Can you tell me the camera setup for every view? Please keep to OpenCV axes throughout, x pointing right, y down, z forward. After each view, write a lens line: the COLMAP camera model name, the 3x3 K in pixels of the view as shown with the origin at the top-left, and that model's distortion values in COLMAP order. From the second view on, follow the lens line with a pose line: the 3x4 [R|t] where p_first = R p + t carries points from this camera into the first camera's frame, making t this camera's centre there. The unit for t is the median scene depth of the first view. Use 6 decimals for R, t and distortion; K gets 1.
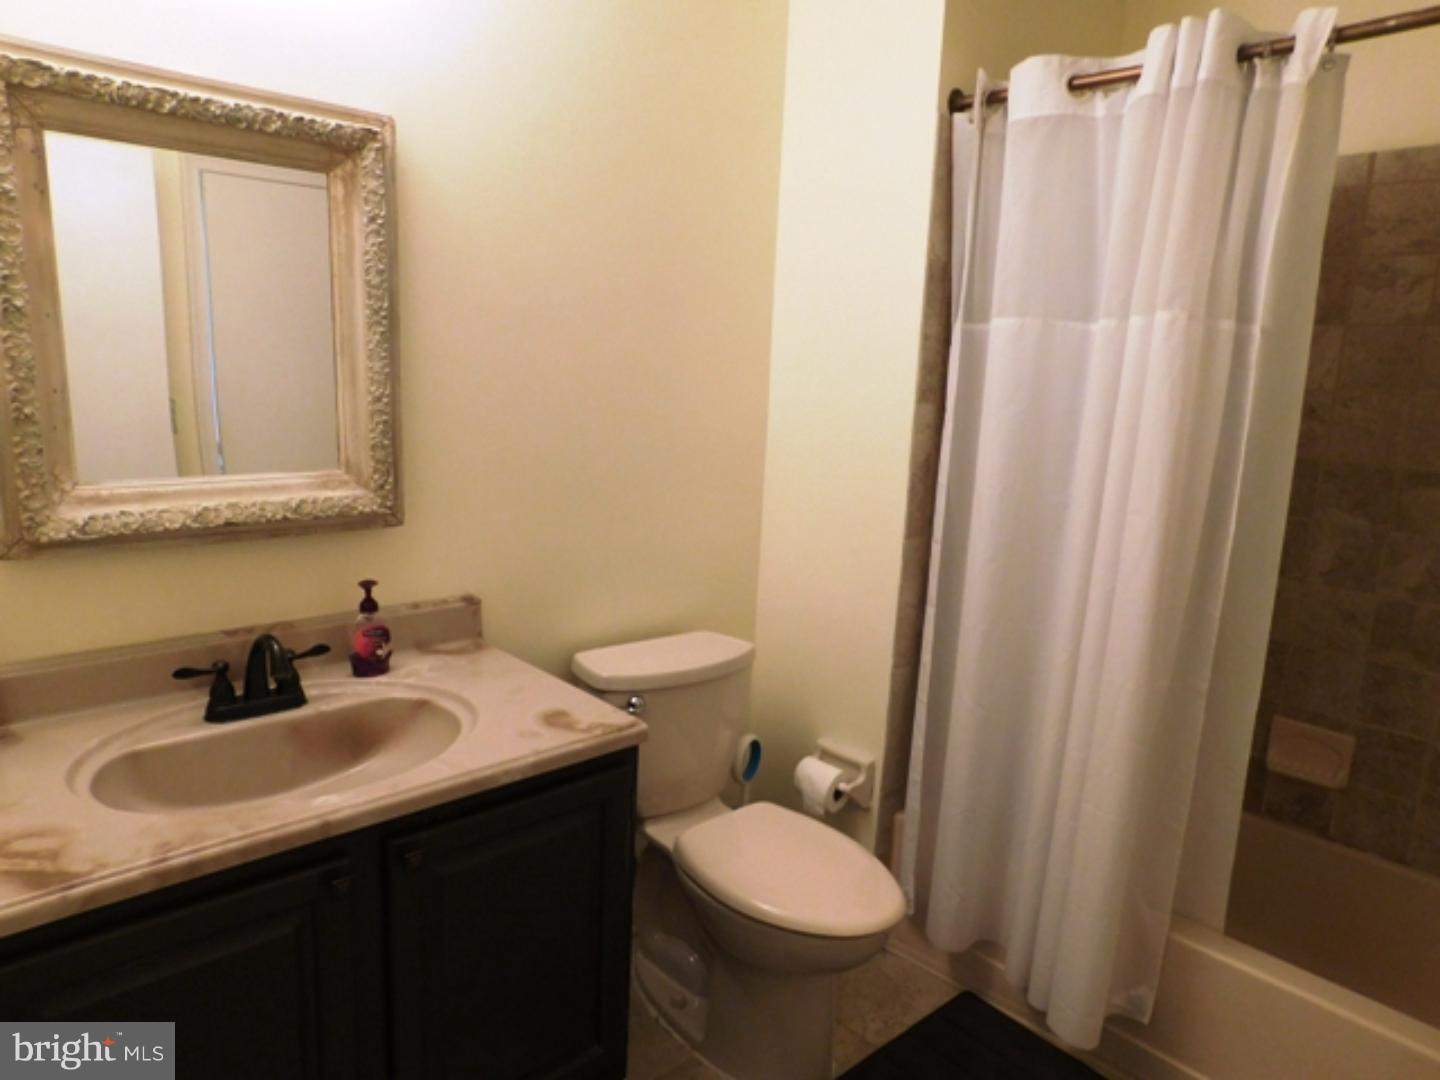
lens RADIAL K [[949.4, 0, 720.0], [0, 949.4, 540.0], [0, 0, 1]] dist [-0.077372, 0.062067]
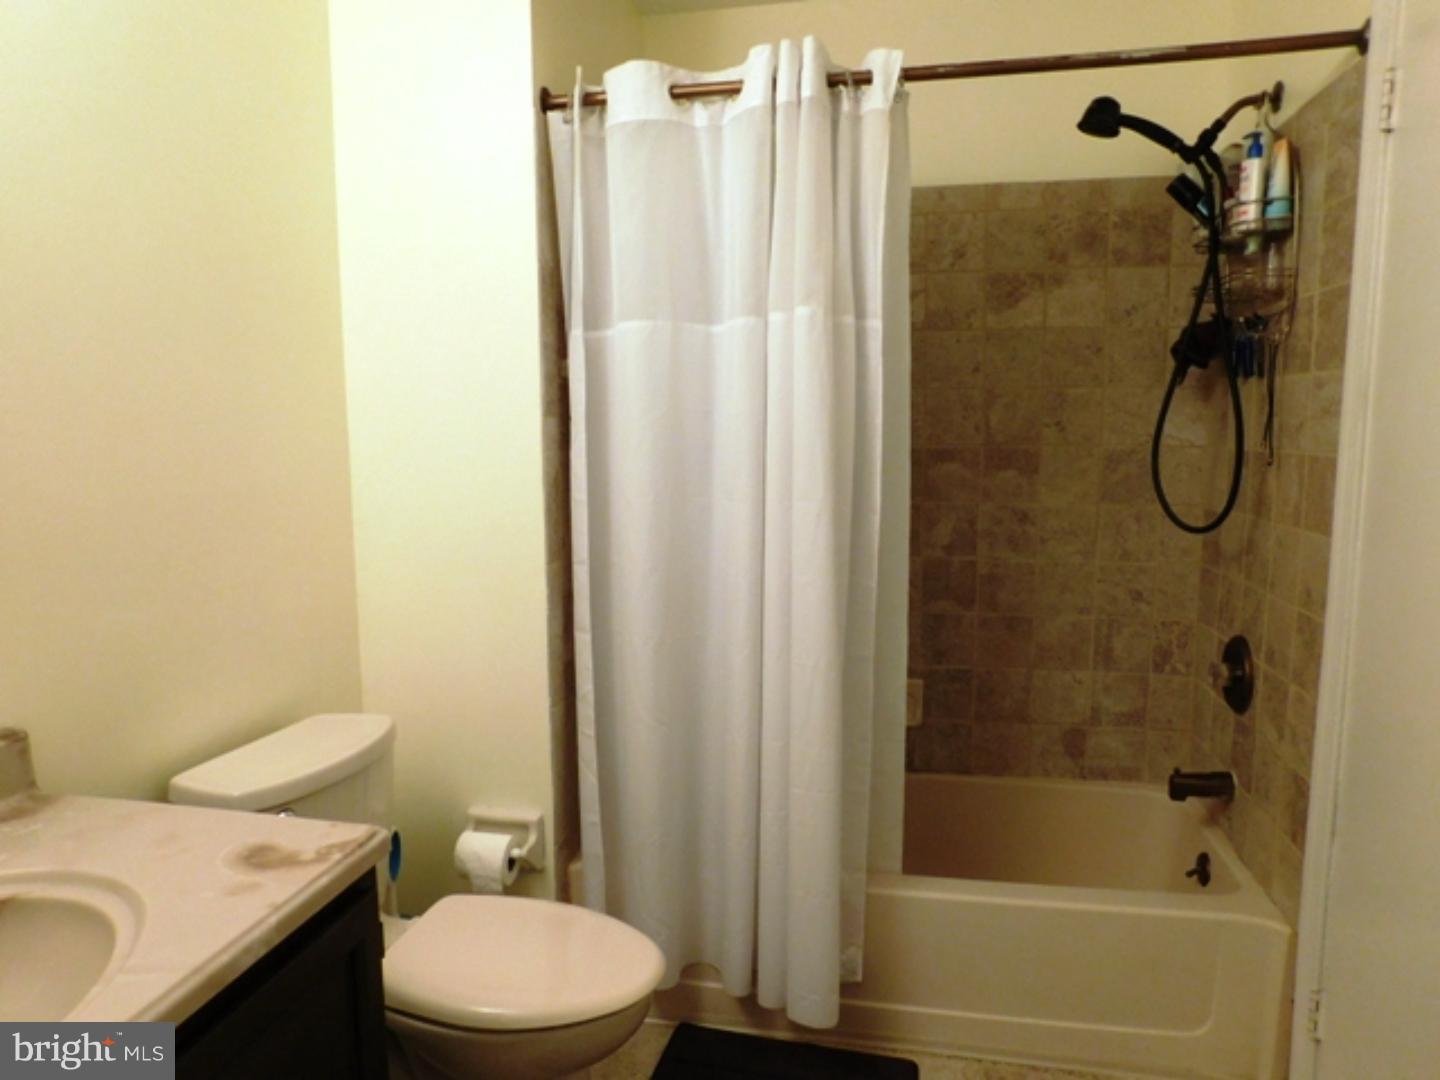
lens RADIAL K [[946.2, 0, 717.0], [0, 946.2, 540.6], [0, 0, 1]] dist [-0.074329, 0.042414]
pose [[0.815980, -0.123516, 0.564730, -0.214319], [0.154693, 0.987935, -0.007439, 0.009355], [-0.556998, 0.093430, 0.825242, 0.174233]]
